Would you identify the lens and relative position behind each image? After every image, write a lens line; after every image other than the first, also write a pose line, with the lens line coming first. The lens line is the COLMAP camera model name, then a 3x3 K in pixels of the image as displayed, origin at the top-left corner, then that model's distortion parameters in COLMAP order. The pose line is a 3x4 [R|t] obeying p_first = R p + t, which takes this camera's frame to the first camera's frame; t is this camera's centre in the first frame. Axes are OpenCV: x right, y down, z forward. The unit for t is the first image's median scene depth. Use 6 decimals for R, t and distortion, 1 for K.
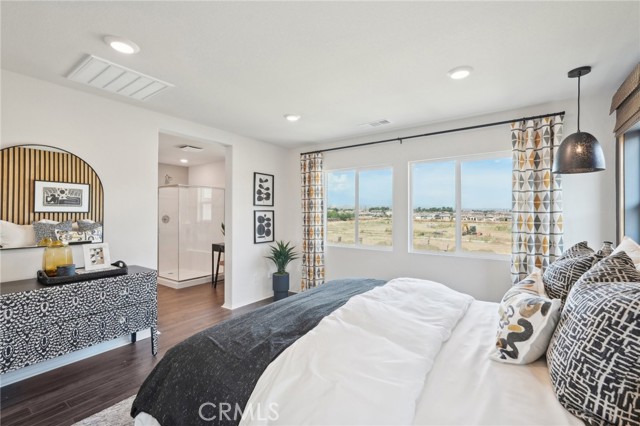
lens RADIAL K [[282.3, 0, 320.6], [0, 282.3, 213.3], [0, 0, 1]] dist [-0.013170, 0.005056]
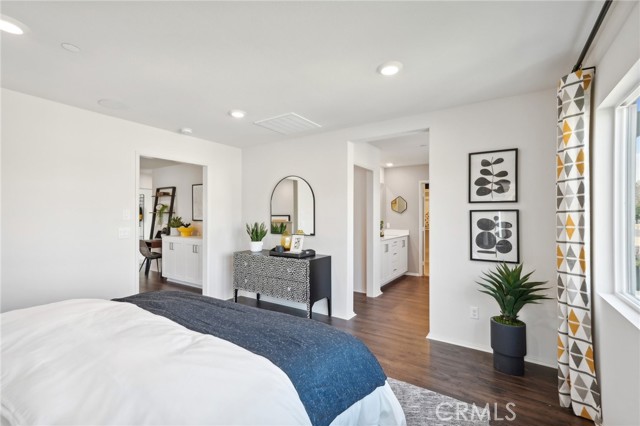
lens RADIAL K [[282.3, 0, 319.5], [0, 282.3, 213.3], [0, 0, 1]] dist [-0.013170, 0.005056]
pose [[0.029736, -0.009097, -0.999516, 0.409738], [0.002129, 0.999957, -0.009038, 0.002204], [0.999556, -0.001859, 0.029754, 0.605503]]
